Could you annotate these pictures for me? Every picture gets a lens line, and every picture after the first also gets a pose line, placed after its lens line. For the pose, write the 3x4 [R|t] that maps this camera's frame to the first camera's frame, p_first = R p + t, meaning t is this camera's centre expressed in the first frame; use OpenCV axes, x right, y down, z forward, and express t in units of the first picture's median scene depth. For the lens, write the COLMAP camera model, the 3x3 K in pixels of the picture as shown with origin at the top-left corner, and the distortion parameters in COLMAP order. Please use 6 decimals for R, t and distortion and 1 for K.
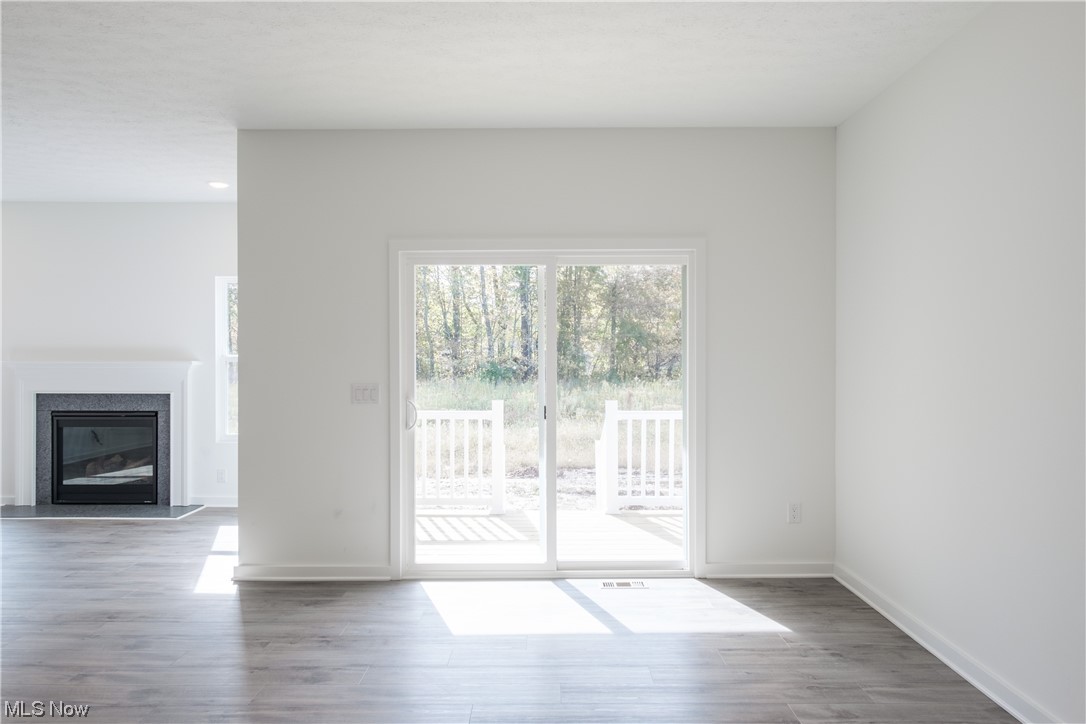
lens RADIAL K [[780.9, 0, 546.3], [0, 780.9, 360.9], [0, 0, 1]] dist [-0.008378, 0.021686]
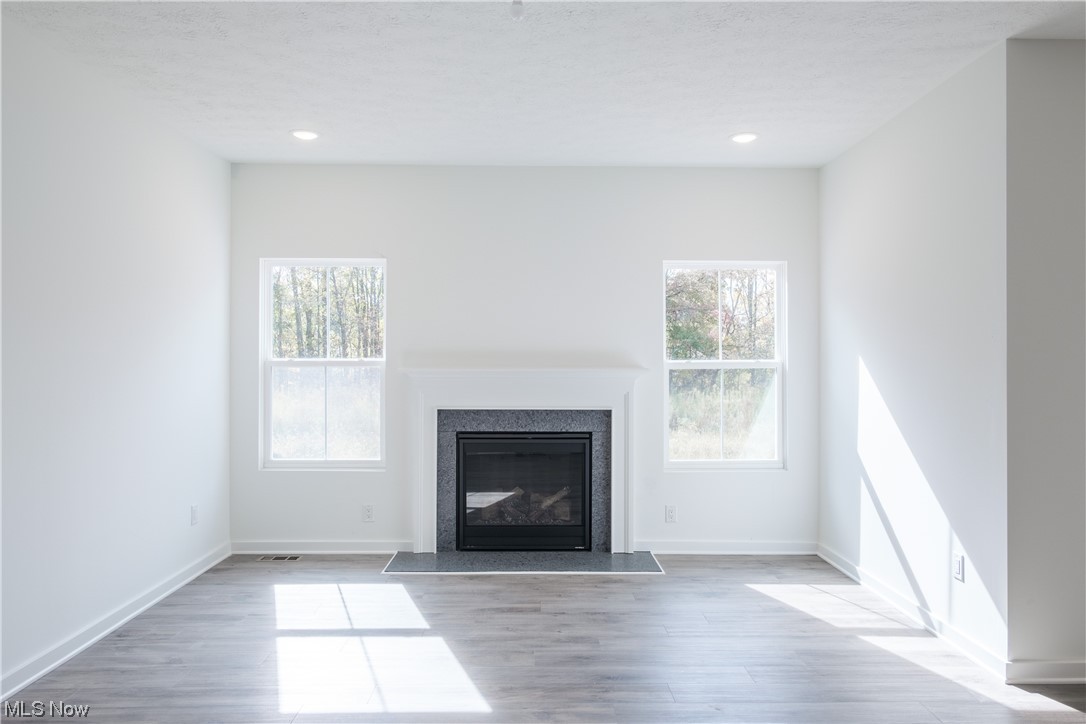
lens RADIAL K [[780.9, 0, 499.9], [0, 780.9, 356.7], [0, 0, 1]] dist [-0.008378, 0.021686]
pose [[0.999396, 0.003197, 0.034605, -0.618648], [-0.002981, 0.999976, -0.006278, -0.006494], [-0.034625, 0.006171, 0.999381, 0.215610]]
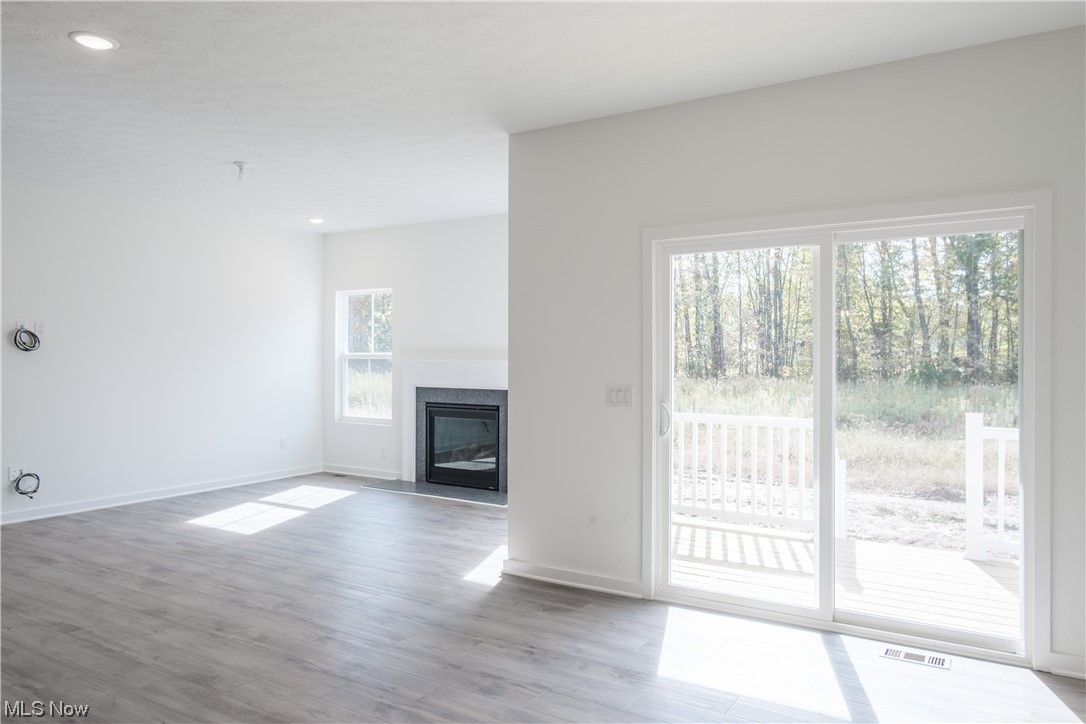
lens RADIAL K [[780.9, 0, 543.6], [0, 780.9, 359.5], [0, 0, 1]] dist [-0.008378, 0.021686]
pose [[0.840385, 0.004669, -0.541970, 0.145353], [-0.005313, 0.999986, 0.000376, -0.000914], [0.541964, 0.002564, 0.840398, 0.116465]]
